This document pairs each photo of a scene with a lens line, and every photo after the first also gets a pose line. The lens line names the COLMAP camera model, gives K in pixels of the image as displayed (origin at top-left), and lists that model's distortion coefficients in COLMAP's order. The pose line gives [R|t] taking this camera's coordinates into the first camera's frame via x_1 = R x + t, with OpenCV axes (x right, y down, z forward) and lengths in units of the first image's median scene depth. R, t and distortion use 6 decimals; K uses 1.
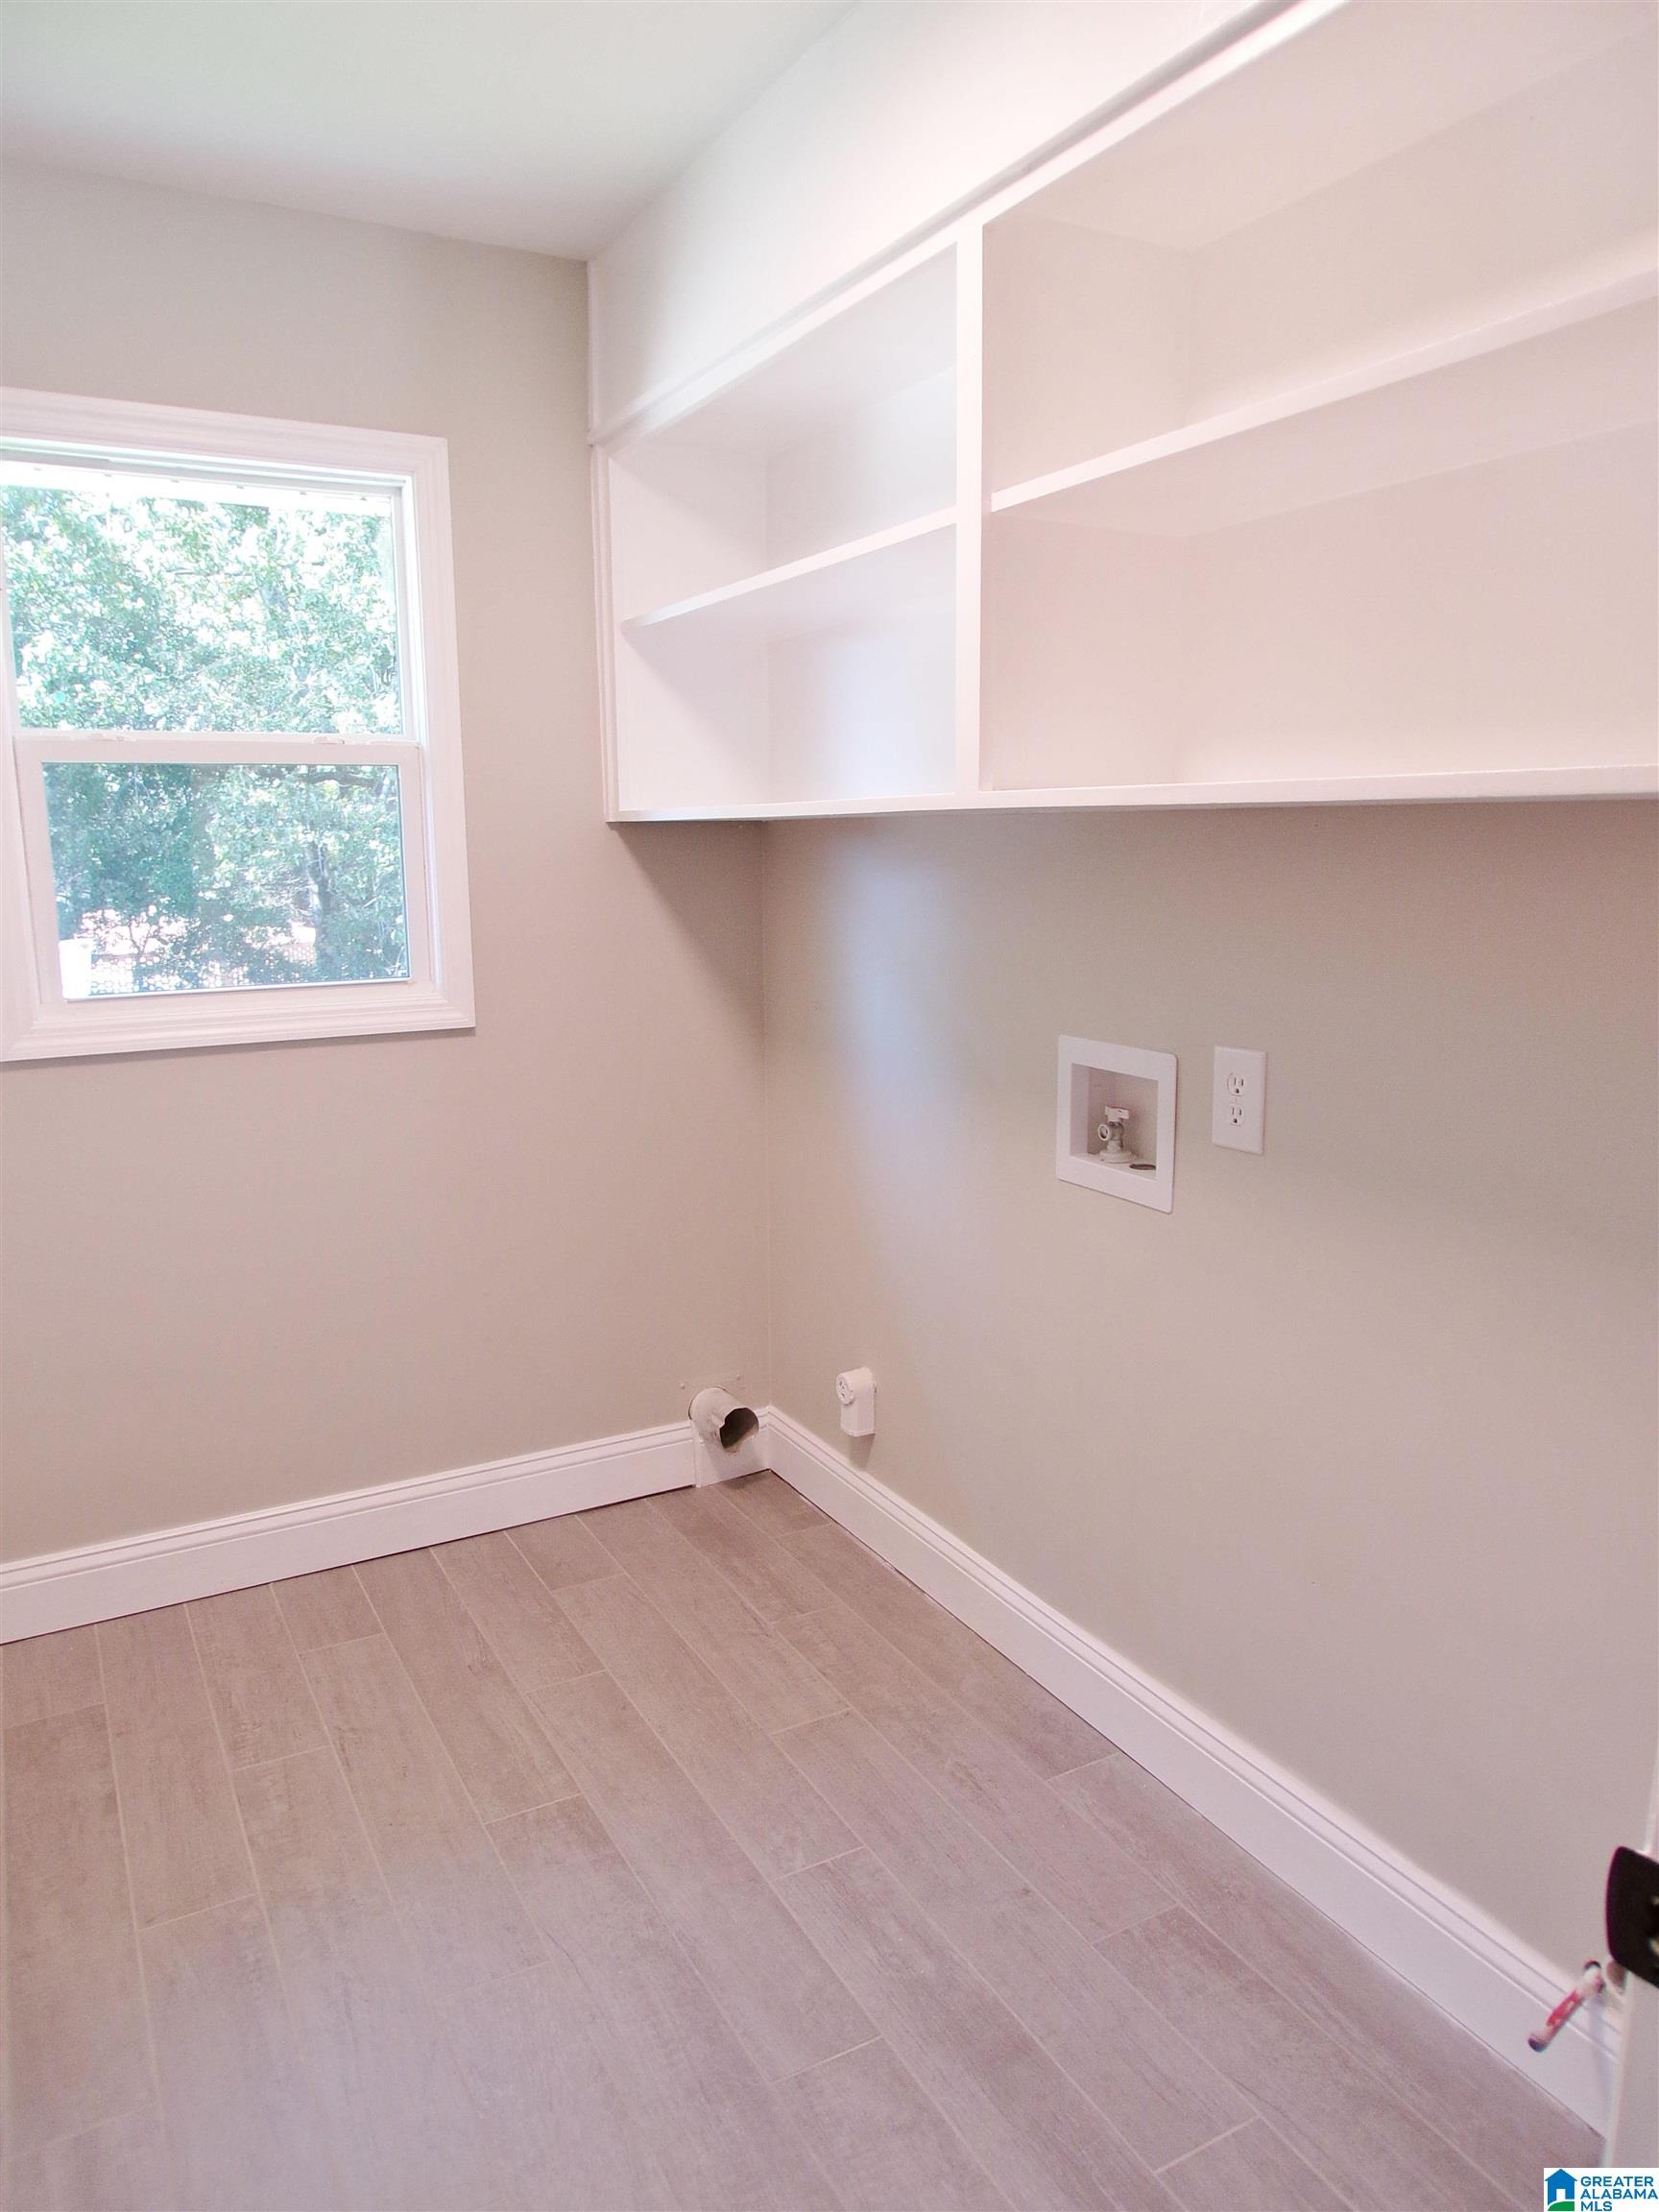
lens RADIAL K [[1478.2, 0, 820.0], [0, 1478.2, 1106.8], [0, 0, 1]] dist [-0.049378, 0.021369]
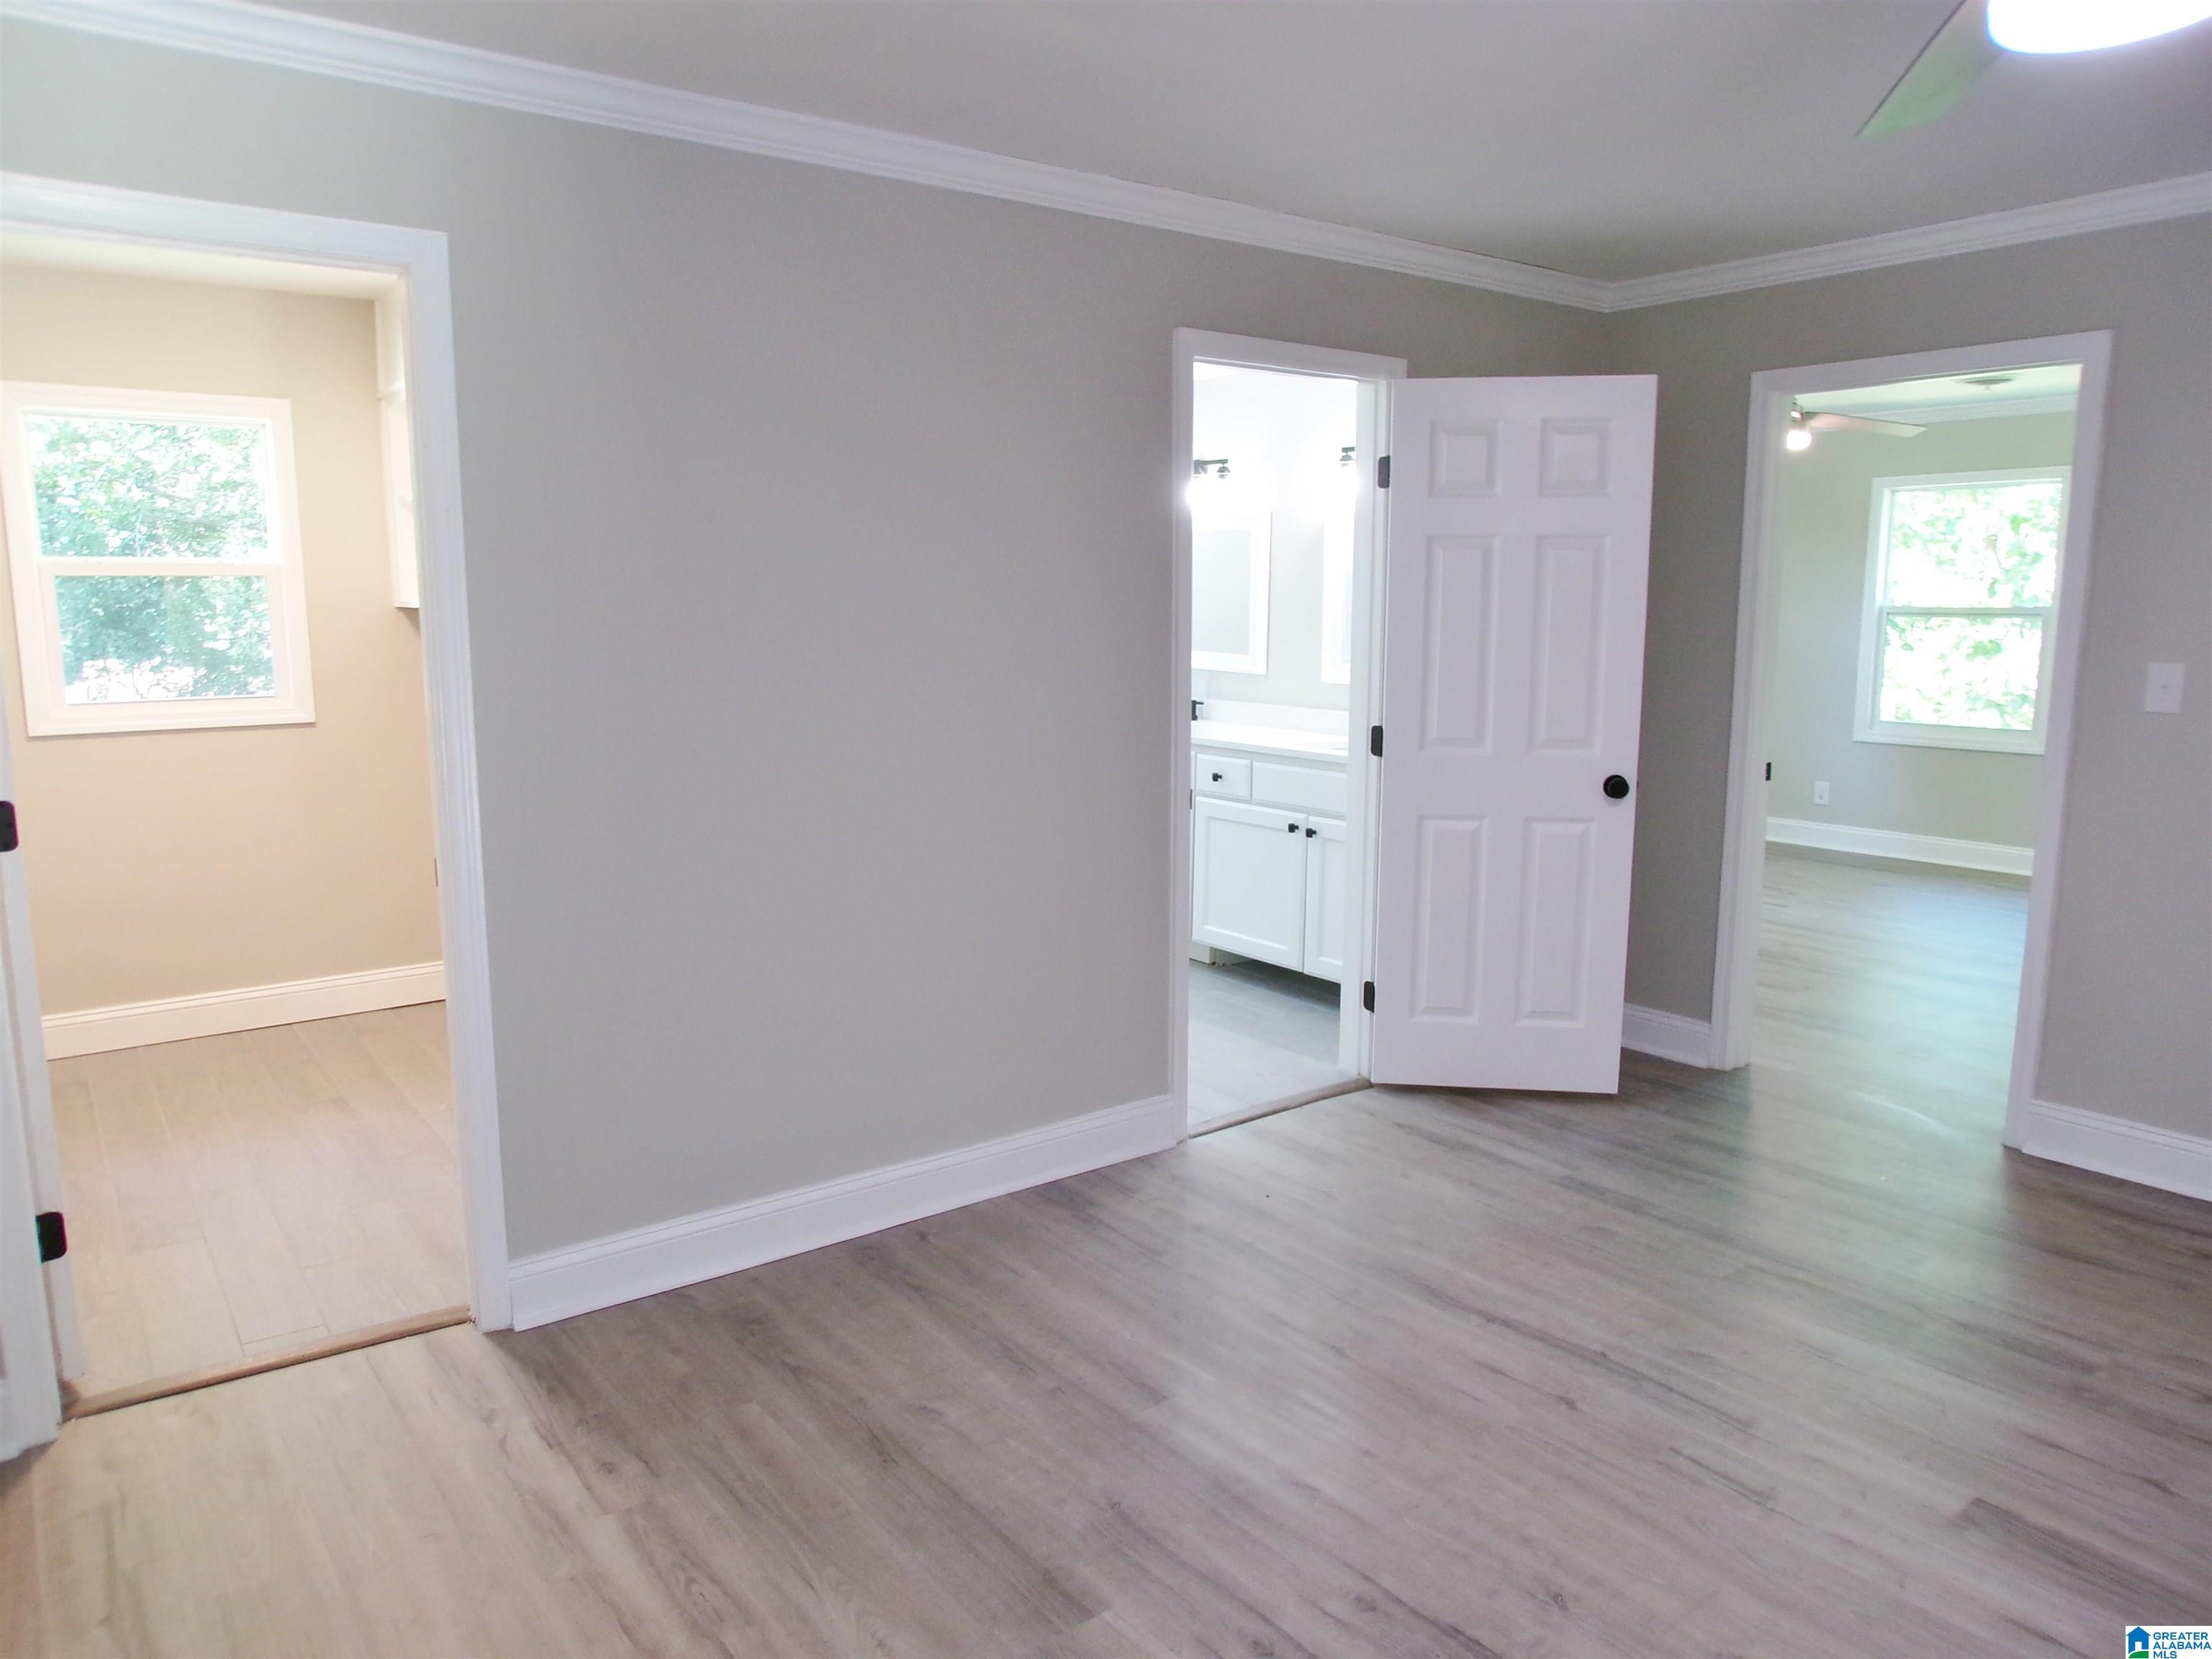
lens RADIAL K [[1478.2, 0, 1096.8], [0, 1478.2, 828.7], [0, 0, 1]] dist [-0.049378, 0.021369]
pose [[0.989877, -0.010411, 0.141543, 0.064027], [0.013424, 0.999703, -0.020354, 0.017655], [-0.141289, 0.022048, 0.989723, -0.124632]]
